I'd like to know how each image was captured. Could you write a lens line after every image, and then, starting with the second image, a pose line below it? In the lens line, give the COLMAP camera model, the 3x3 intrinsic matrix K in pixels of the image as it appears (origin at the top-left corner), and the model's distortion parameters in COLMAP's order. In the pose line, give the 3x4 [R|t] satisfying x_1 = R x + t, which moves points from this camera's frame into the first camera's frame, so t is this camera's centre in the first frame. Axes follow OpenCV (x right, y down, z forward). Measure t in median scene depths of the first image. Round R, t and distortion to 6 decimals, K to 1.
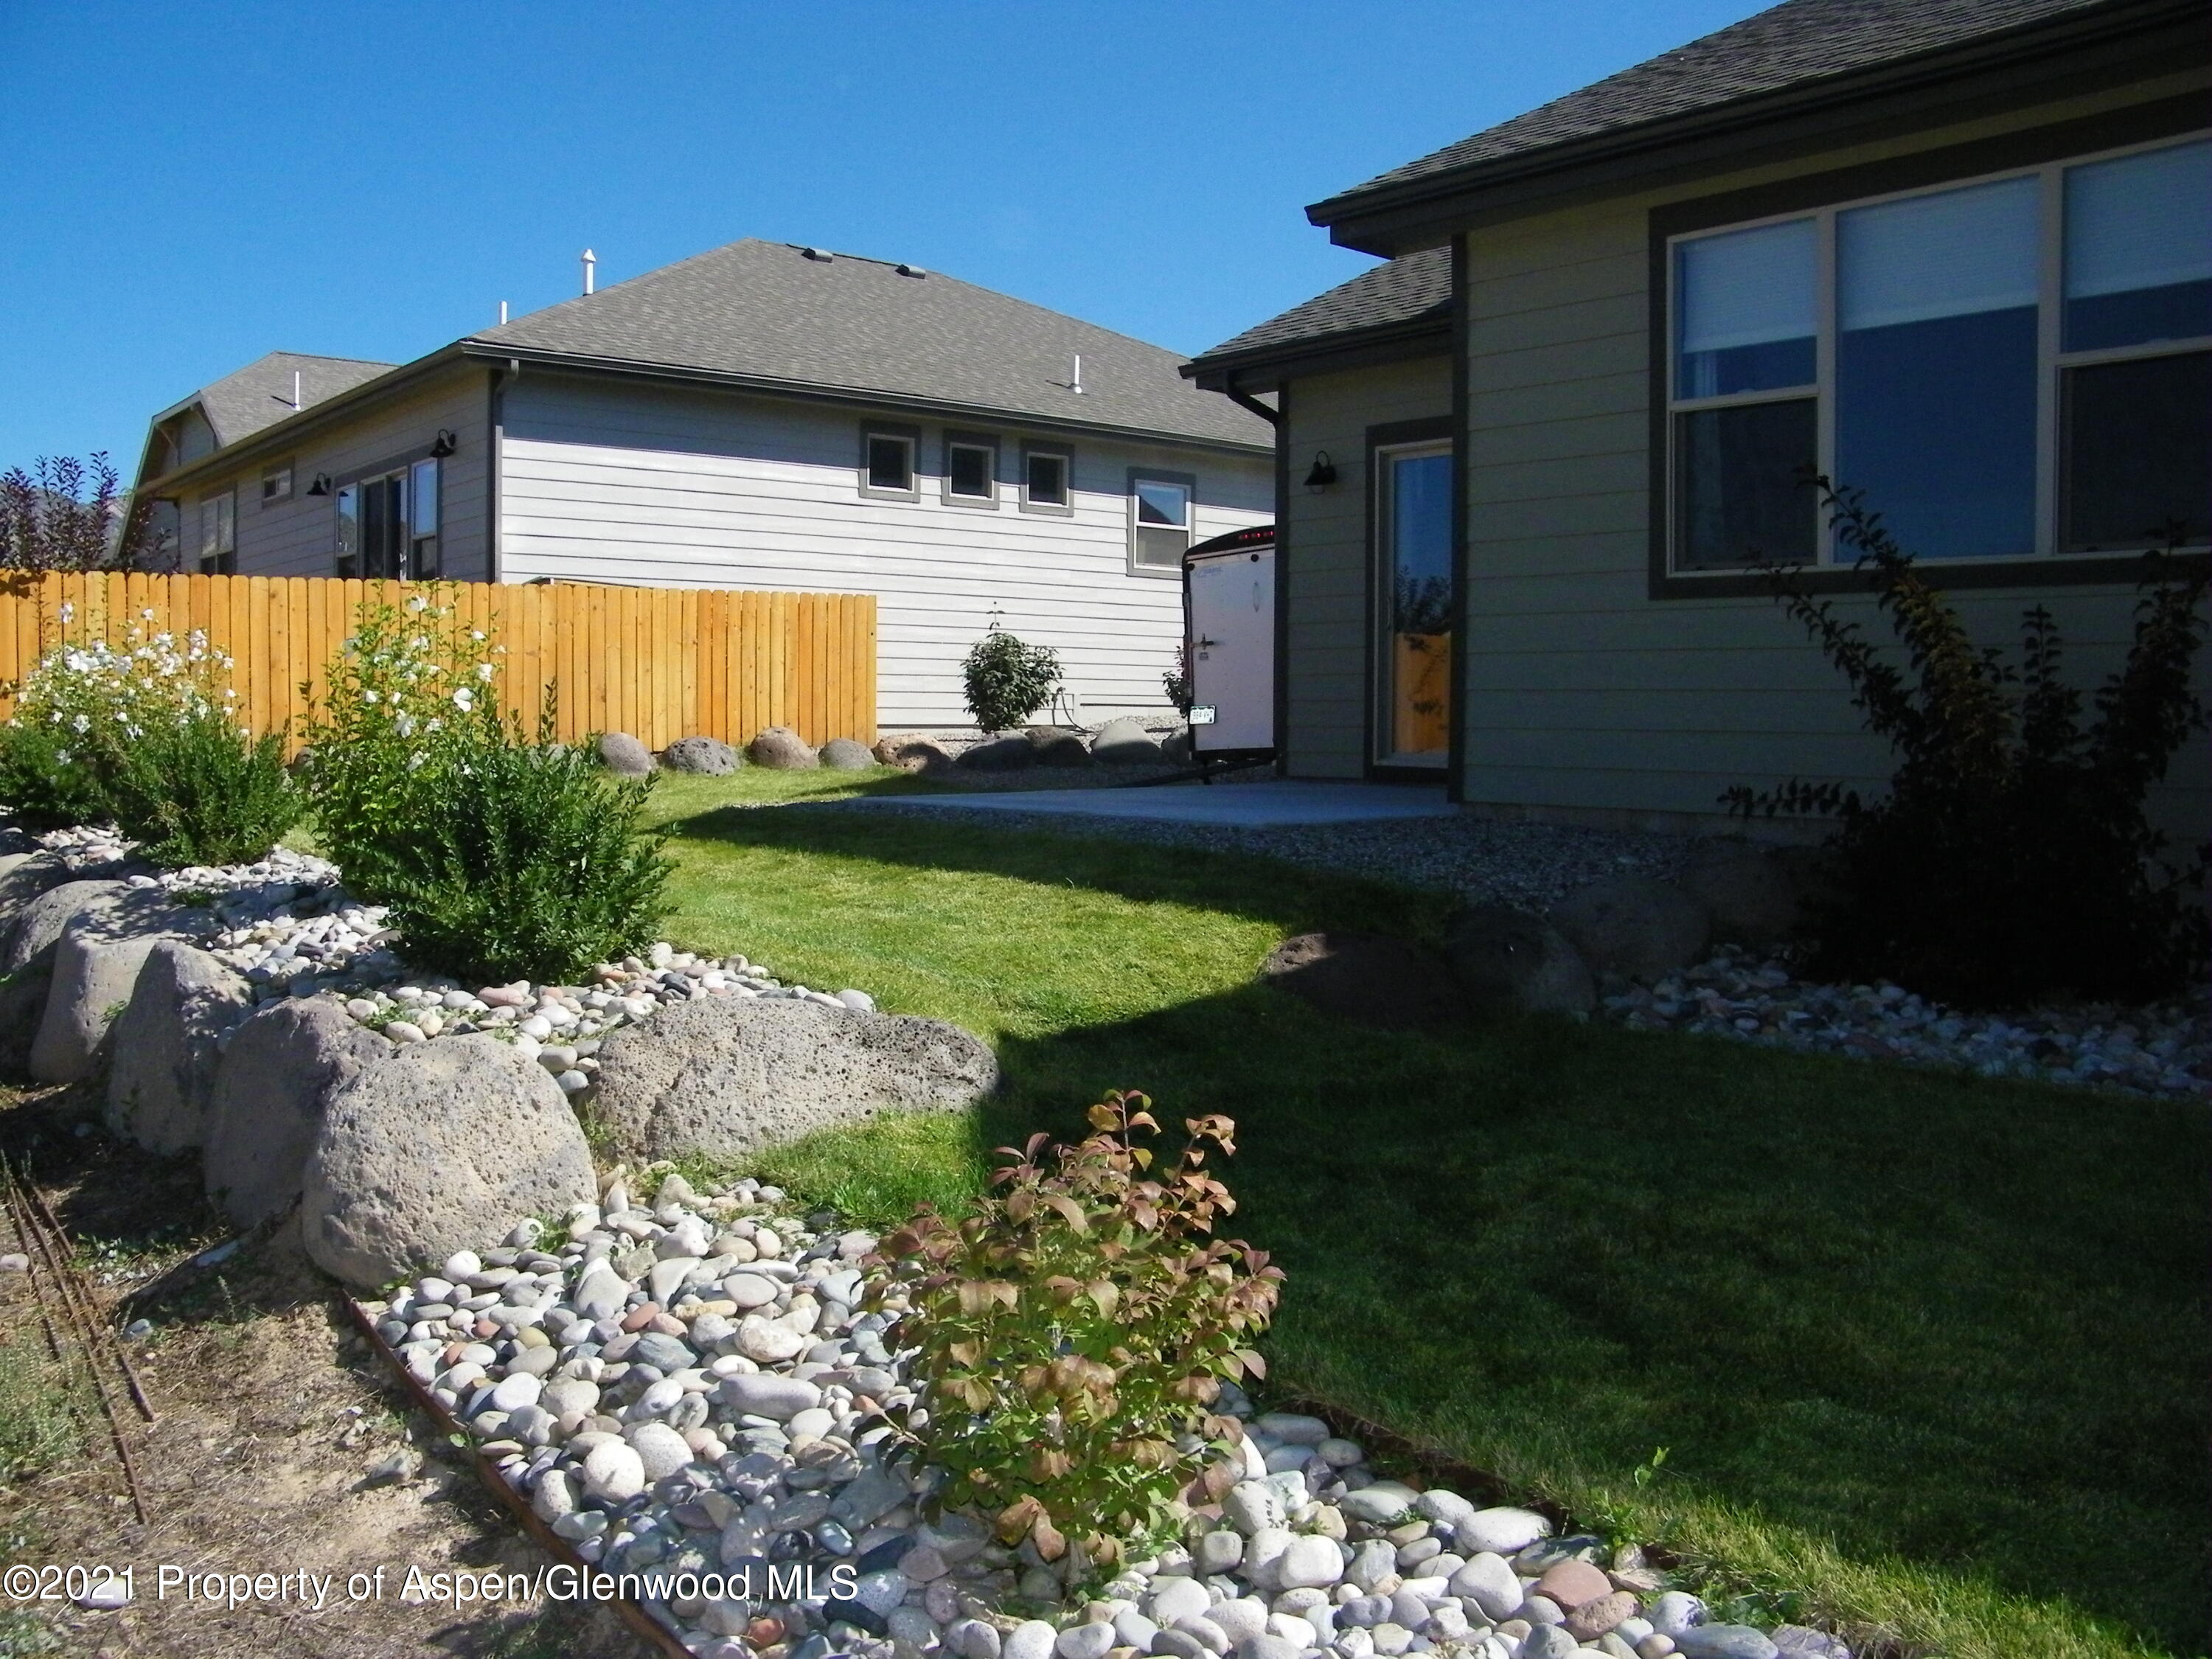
lens RADIAL K [[1870.8, 0, 1108.2], [0, 1870.8, 826.5], [0, 0, 1]] dist [-0.159833, 0.110845]
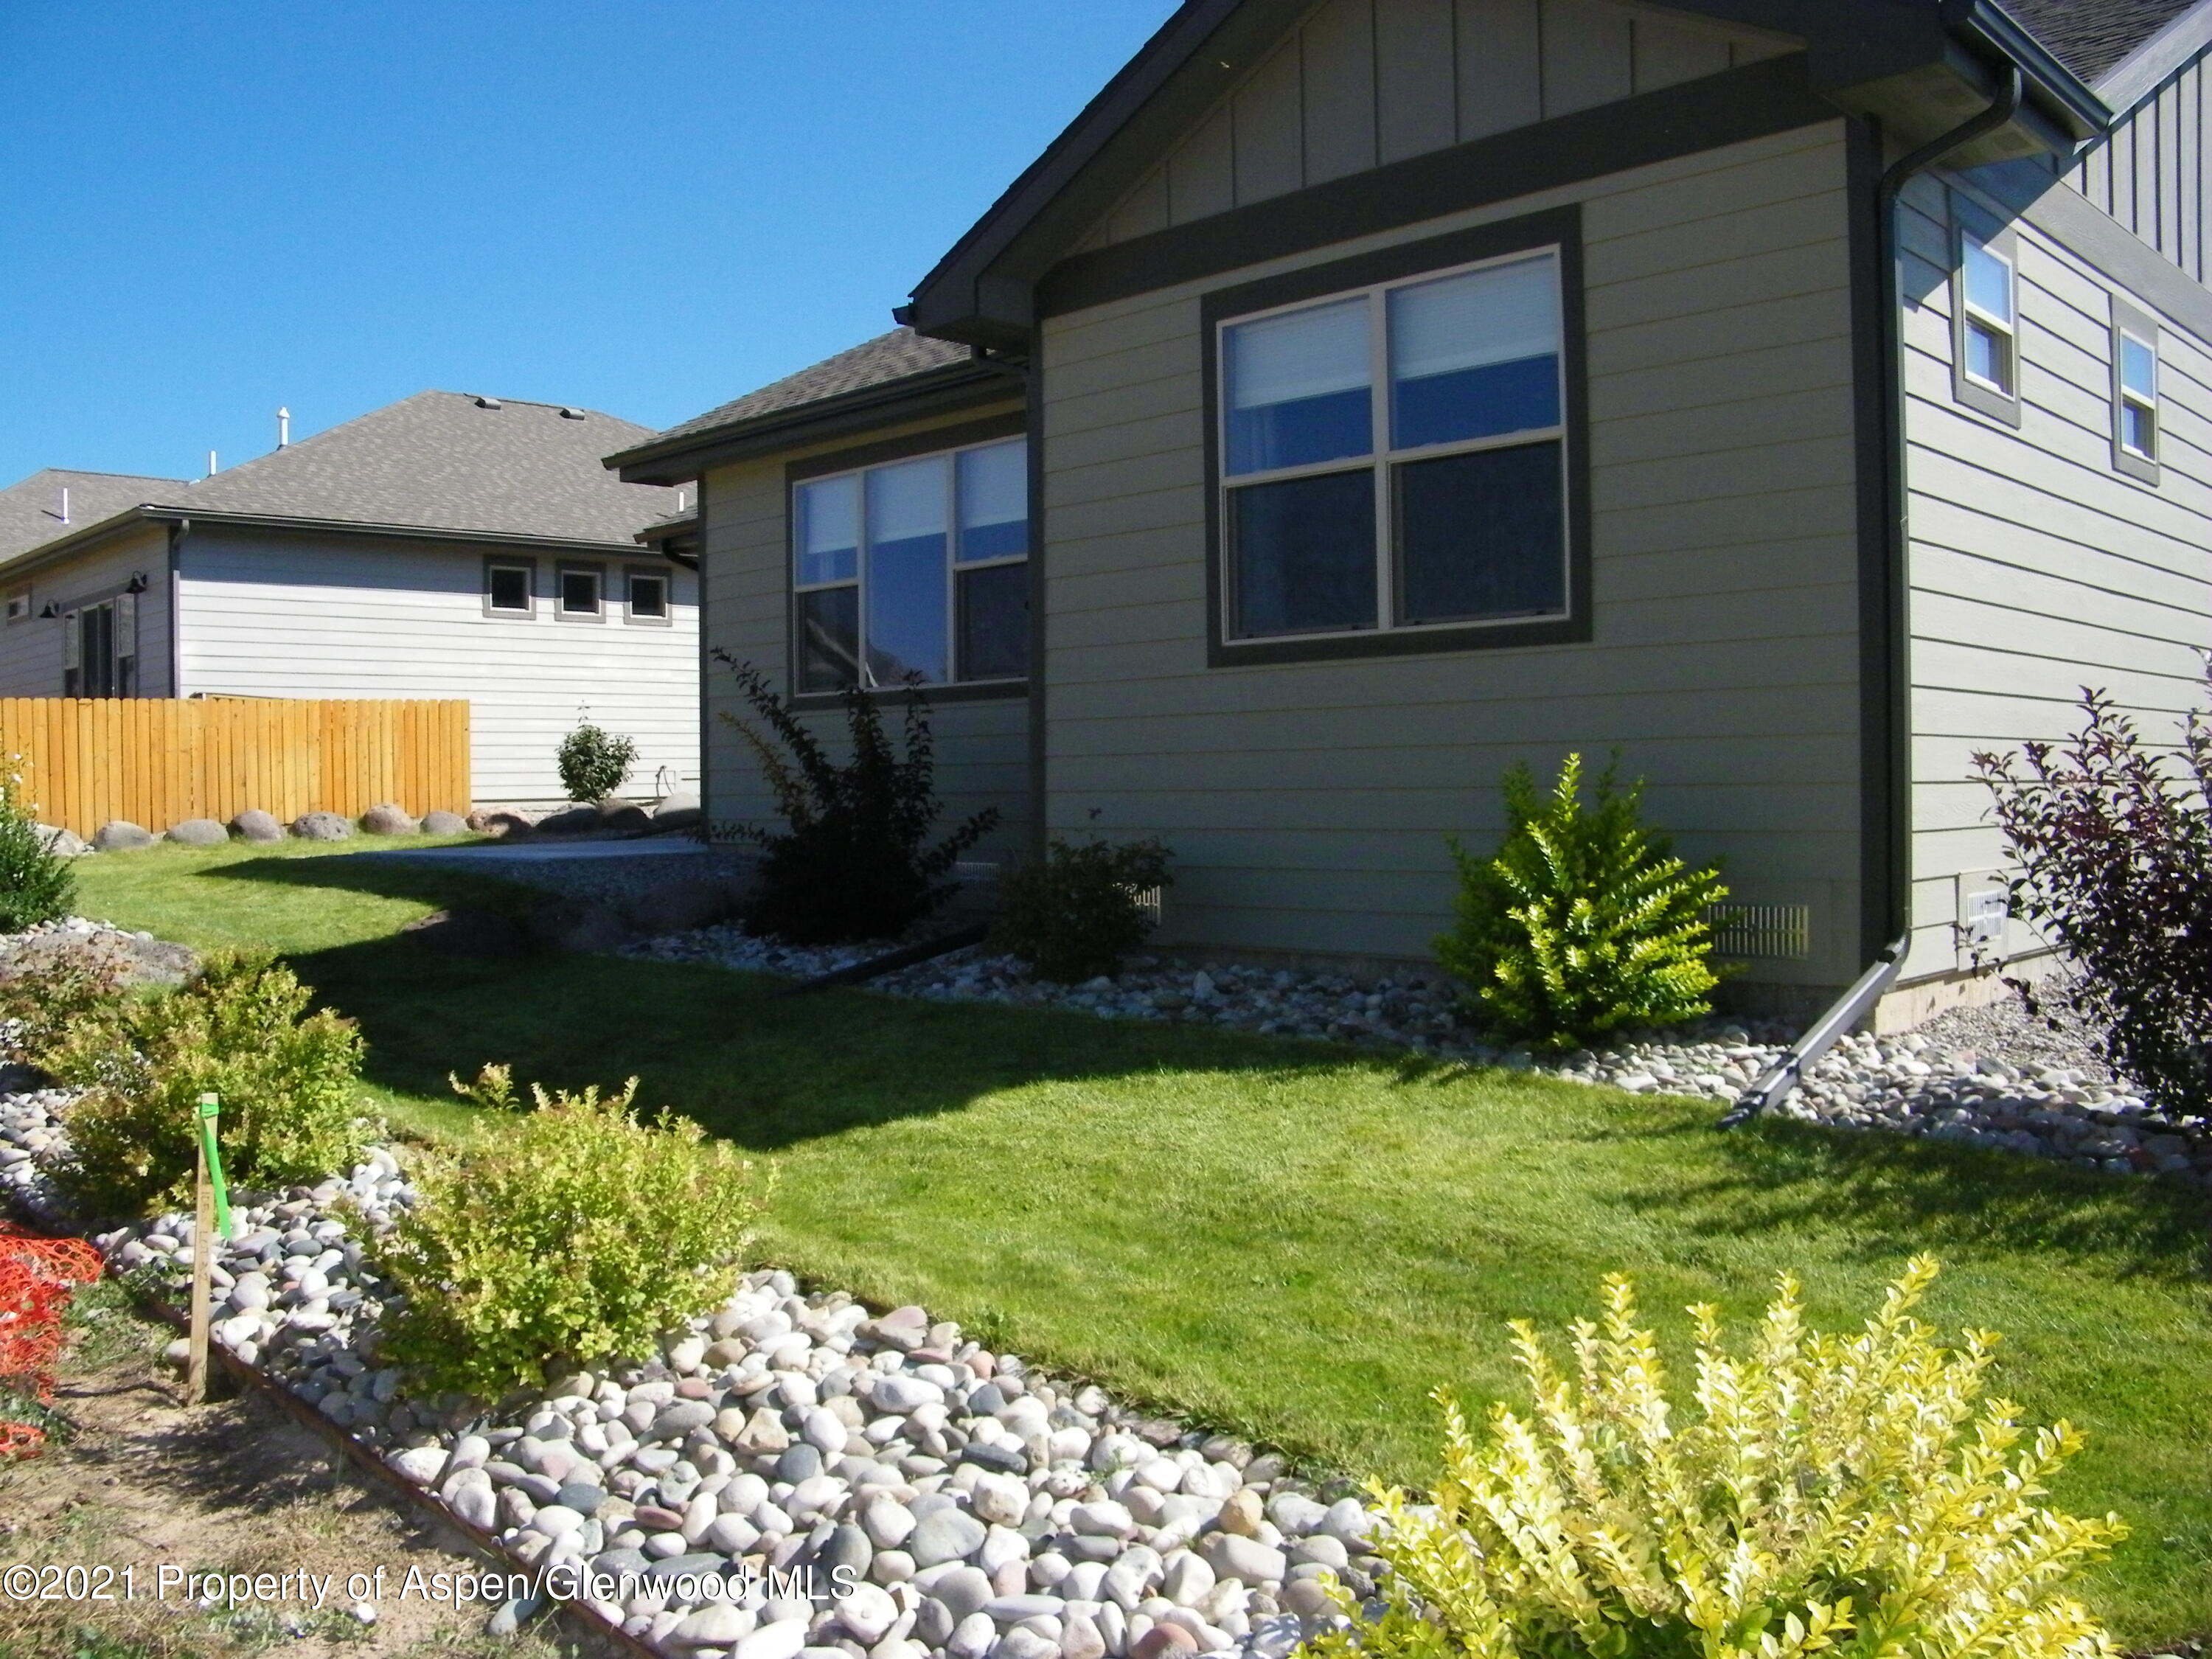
lens RADIAL K [[1870.8, 0, 1092.8], [0, 1870.8, 823.8], [0, 0, 1]] dist [-0.159833, 0.110845]
pose [[0.997024, -0.021081, 0.074159, 0.203849], [0.023752, 0.999094, -0.035317, 0.016605], [-0.073347, 0.036974, 0.996621, -0.289128]]
